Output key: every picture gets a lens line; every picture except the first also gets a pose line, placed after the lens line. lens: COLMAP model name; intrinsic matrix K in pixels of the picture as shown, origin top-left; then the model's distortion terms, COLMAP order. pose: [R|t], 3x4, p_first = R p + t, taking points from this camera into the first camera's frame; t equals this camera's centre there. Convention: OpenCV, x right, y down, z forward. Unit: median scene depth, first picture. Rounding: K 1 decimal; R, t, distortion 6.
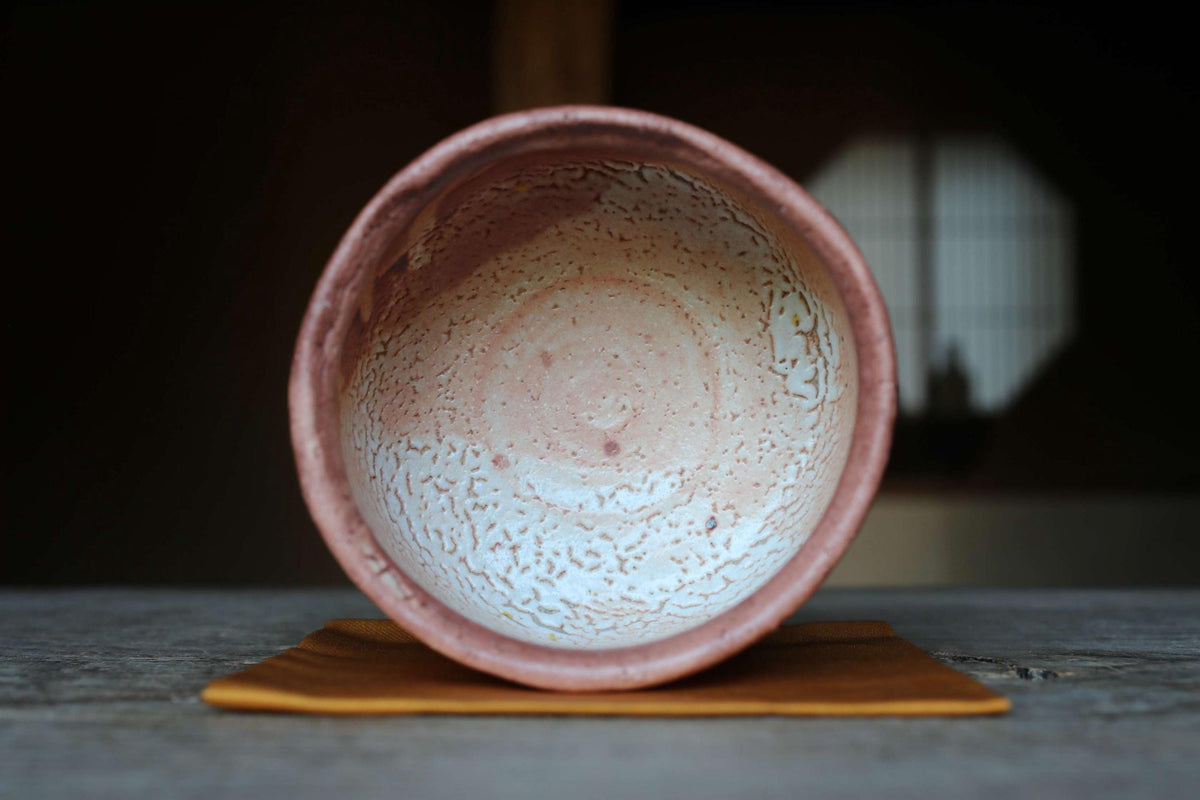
lens RADIAL K [[2003.6, 0, 600.0], [0, 2003.6, 400.0], [0, 0, 1]] dist [-0.019927, 0.255934]
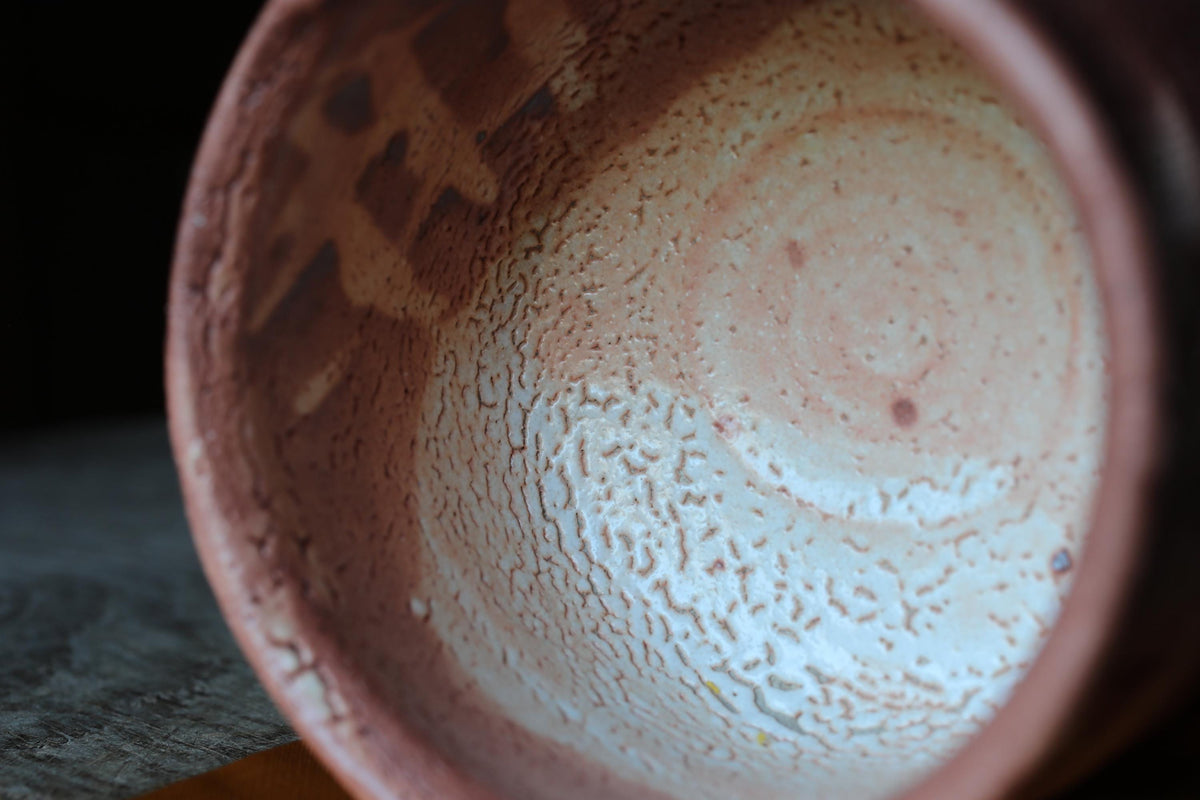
lens RADIAL K [[2003.6, 0, 600.0], [0, 2003.6, 400.0], [0, 0, 1]] dist [-0.019927, 0.255934]
pose [[0.832144, 0.046648, -0.552594, 0.250431], [0.041493, 0.988426, 0.145922, -0.066136], [0.553005, -0.144357, 0.820577, 0.493194]]
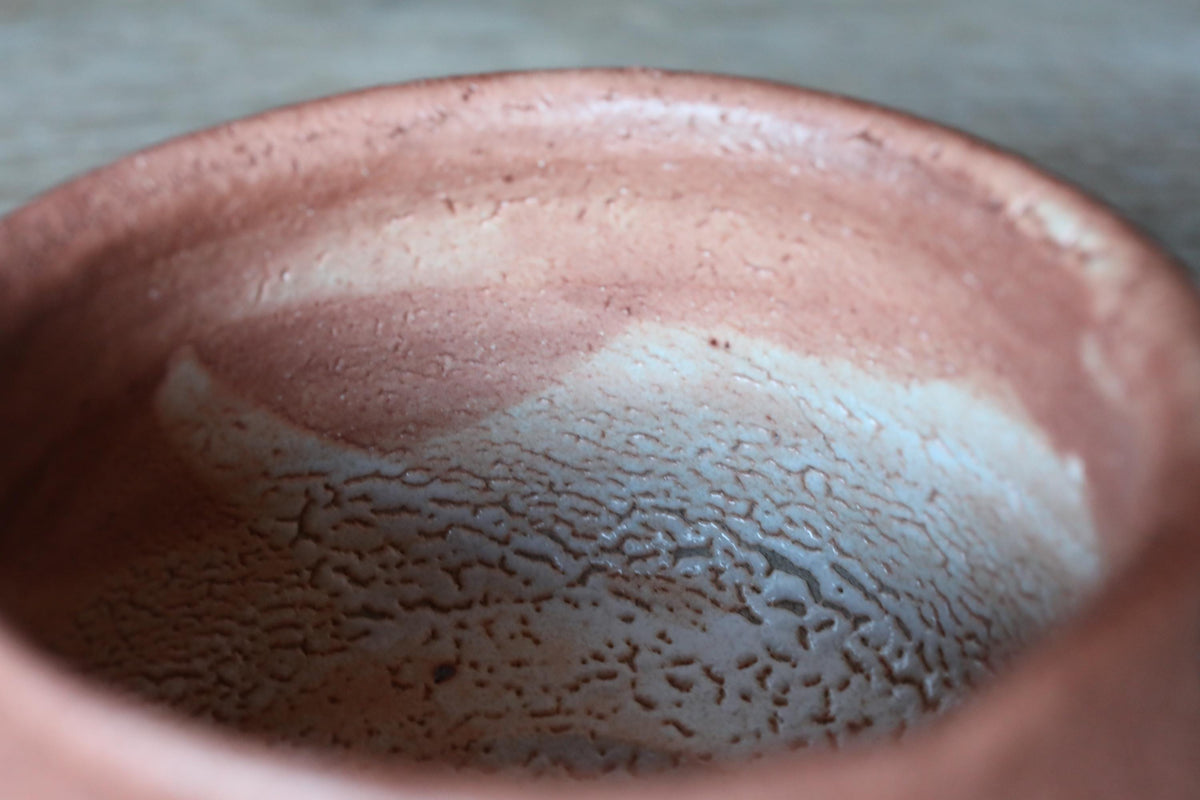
lens RADIAL K [[1852.3, 0, 600.0], [0, 1852.3, 400.0], [0, 0, 1]] dist [-0.007723, 0.172329]
pose [[-0.949797, -0.164210, 0.266308, -0.100847], [0.312828, -0.511671, 0.800207, -0.278589], [0.004860, 0.843343, 0.537354, 0.681285]]
